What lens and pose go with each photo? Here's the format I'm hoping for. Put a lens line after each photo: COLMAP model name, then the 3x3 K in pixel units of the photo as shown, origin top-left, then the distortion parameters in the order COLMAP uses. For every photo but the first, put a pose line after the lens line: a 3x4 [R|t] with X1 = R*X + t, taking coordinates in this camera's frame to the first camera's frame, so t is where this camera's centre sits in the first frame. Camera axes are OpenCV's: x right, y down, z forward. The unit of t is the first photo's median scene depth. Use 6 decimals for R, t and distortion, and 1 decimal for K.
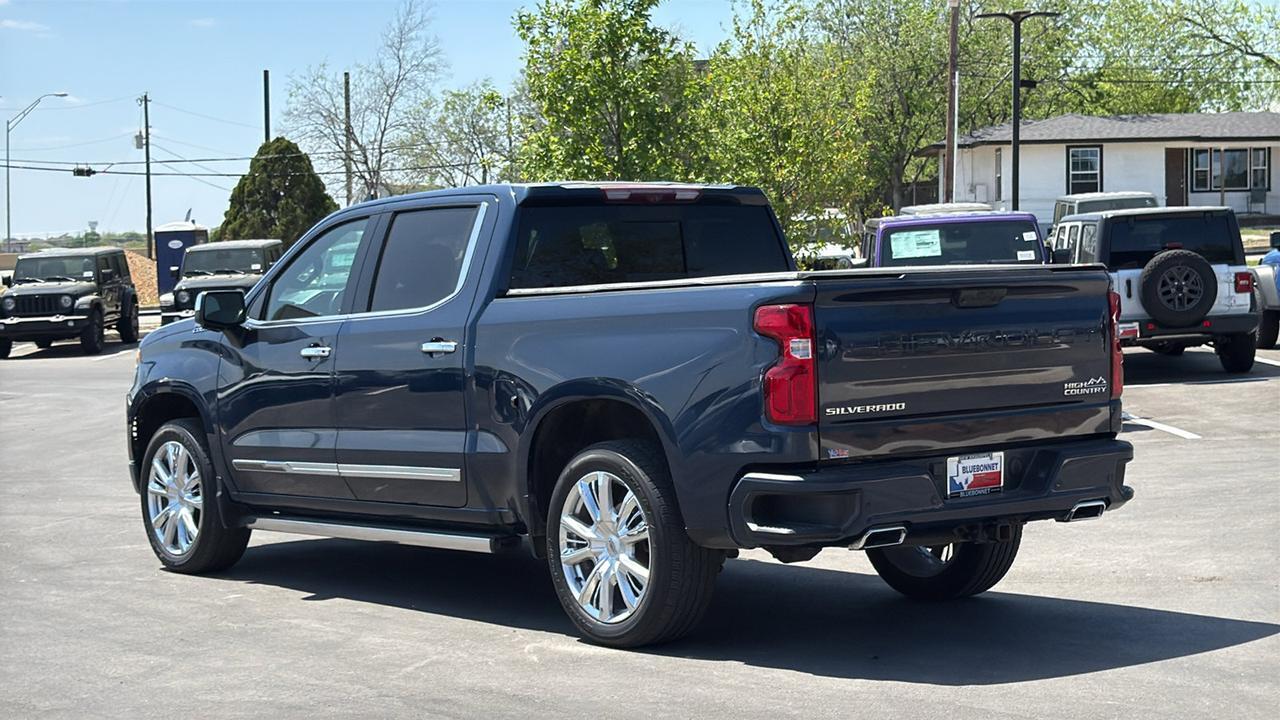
lens RADIAL K [[2154.7, 0, 640.0], [0, 2154.7, 360.0], [0, 0, 1]] dist [0.185925, 0.017322]
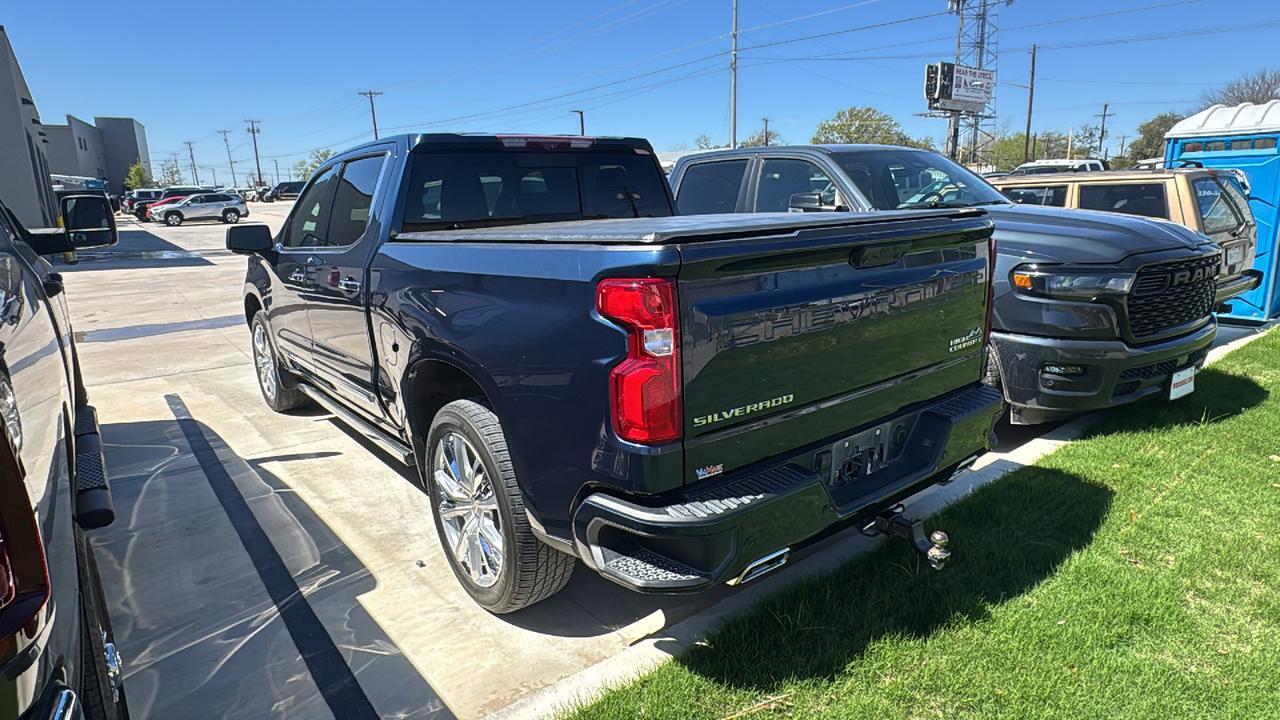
lens RADIAL K [[712.4, 0, 640.0], [0, 712.4, 360.0], [0, 0, 1]] dist [0.005805, 0.000982]
pose [[0.999974, -0.005706, -0.004509, 0.062361], [0.006450, 0.982237, 0.187534, -0.039195], [0.003359, -0.187559, 0.982248, 0.690012]]
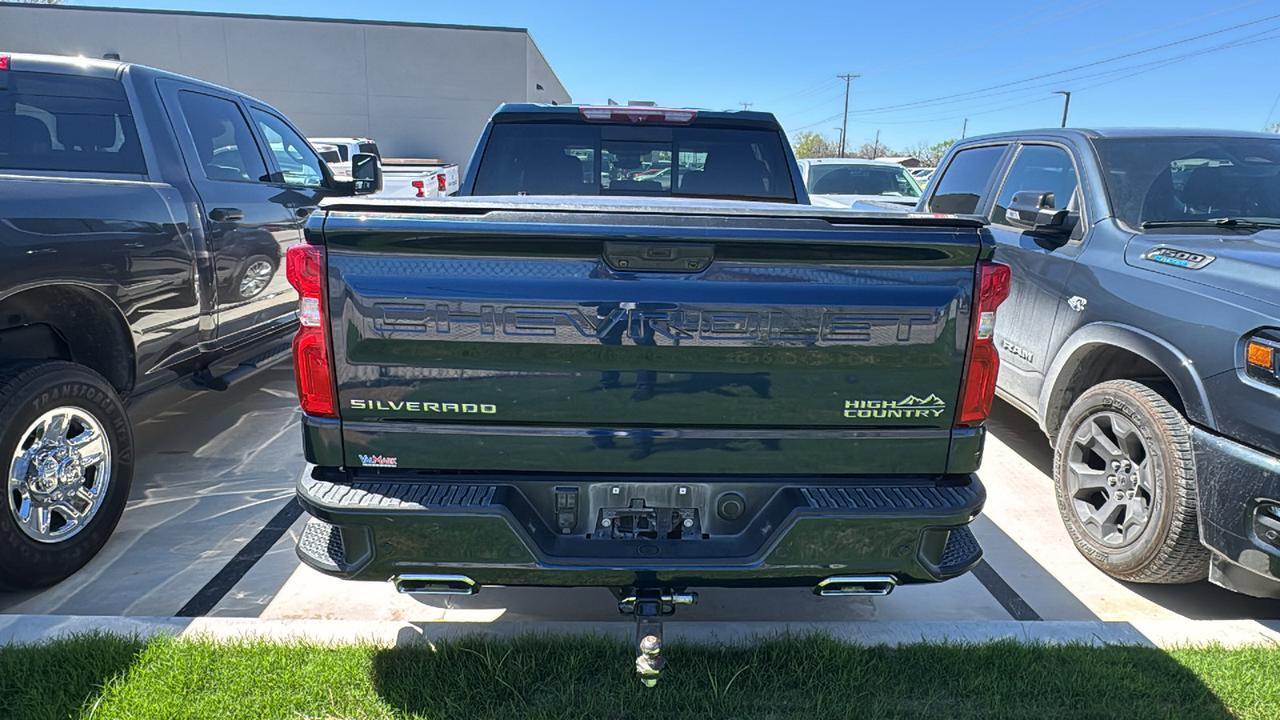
lens RADIAL K [[712.4, 0, 640.0], [0, 712.4, 360.0], [0, 0, 1]] dist [0.005805, 0.000982]
pose [[0.807986, 0.192909, -0.556726, 0.260206], [-0.074563, 0.970764, 0.228162, -0.044535], [0.584464, -0.142841, 0.798748, 0.789256]]
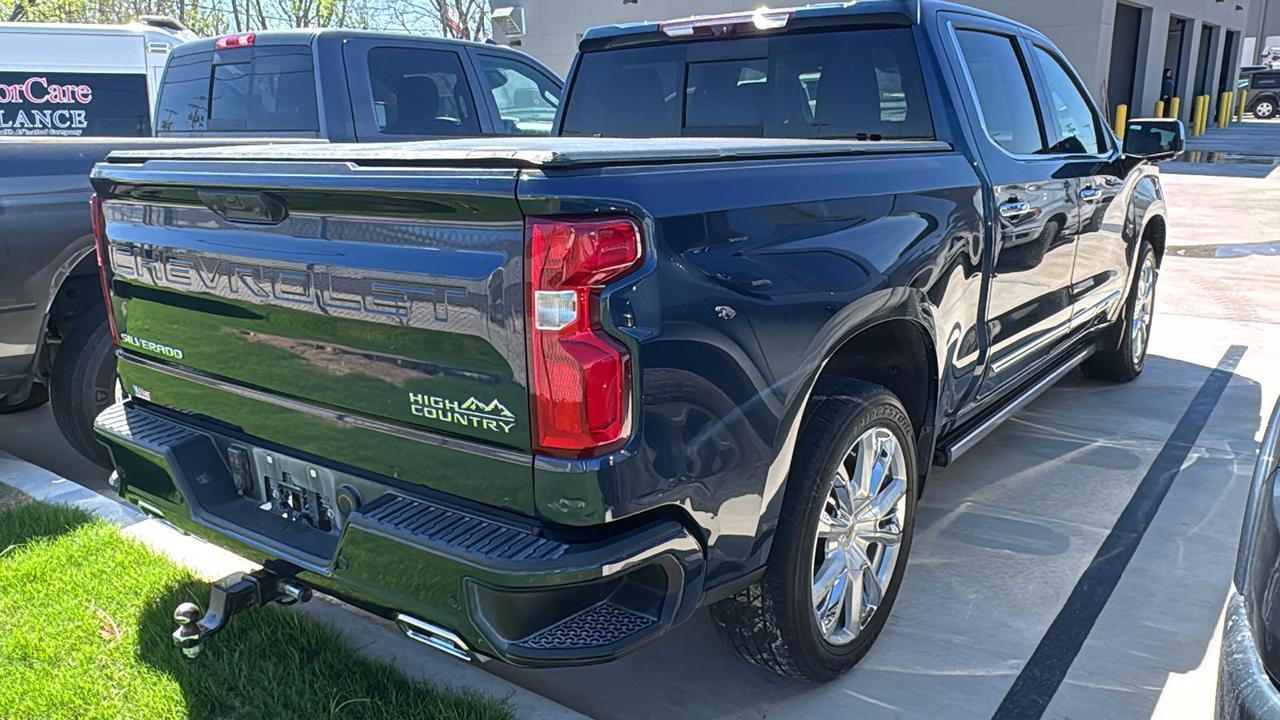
lens RADIAL K [[967.9, 0, 640.0], [0, 967.9, 360.0], [0, 0, 1]] dist [-0.005111, 0.000624]
pose [[0.256528, 0.256125, -0.931983, 0.415693], [-0.020424, 0.965471, 0.259707, -0.055933], [0.966321, -0.047587, 0.252902, 0.987118]]
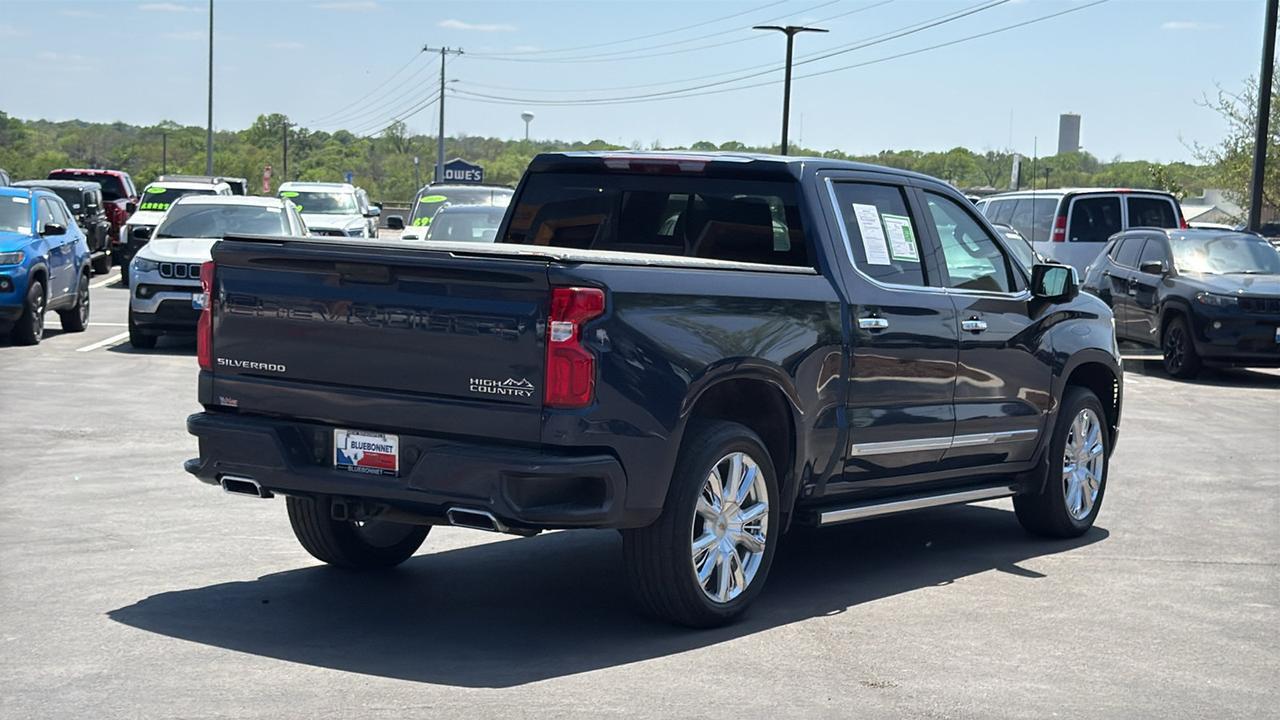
lens RADIAL K [[2154.7, 0, 640.0], [0, 2154.7, 360.0], [0, 0, 1]] dist [0.185925, 0.017322]
pose [[0.328137, 0.111409, -0.938037, 1.072434], [-0.092832, 0.992017, 0.085346, -0.081345], [0.940058, 0.059075, 0.335860, 0.752503]]
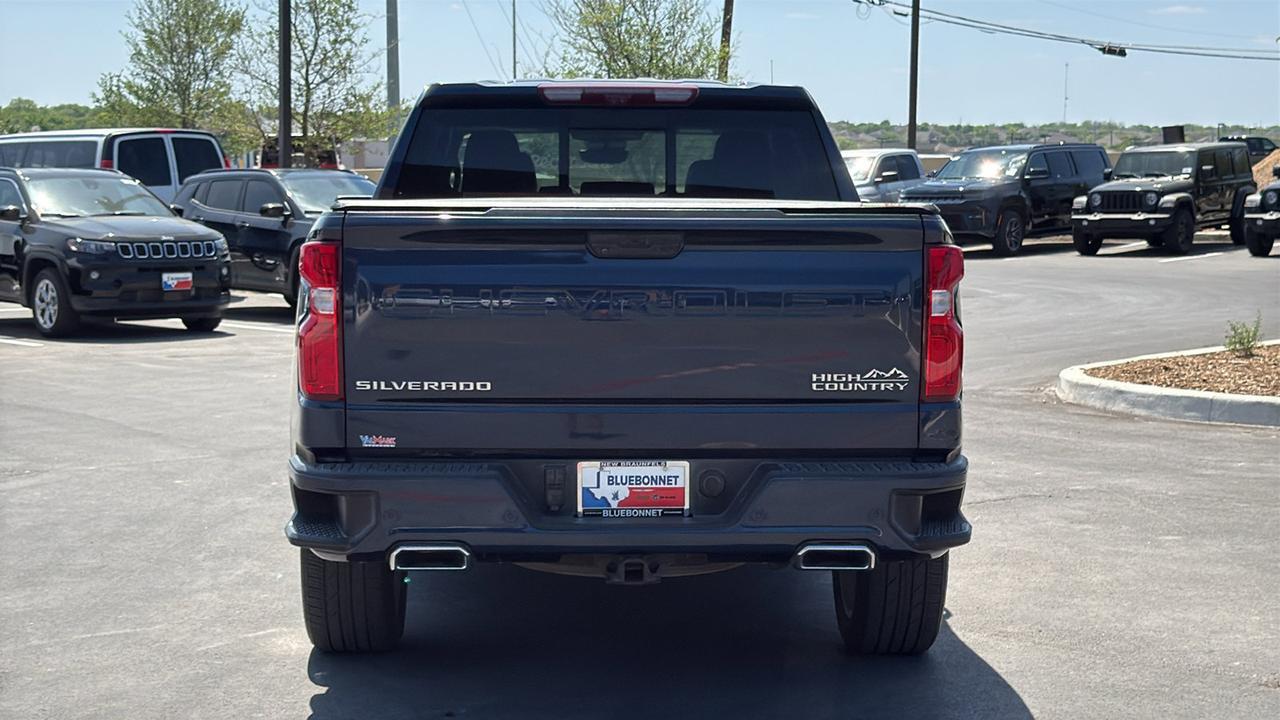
lens RADIAL K [[2154.7, 0, 640.0], [0, 2154.7, 360.0], [0, 0, 1]] dist [0.185925, 0.017322]
pose [[0.809265, 0.081124, -0.581816, 0.551172], [-0.052216, 0.996432, 0.066306, -0.036600], [0.585119, -0.023279, 0.810613, 0.399538]]
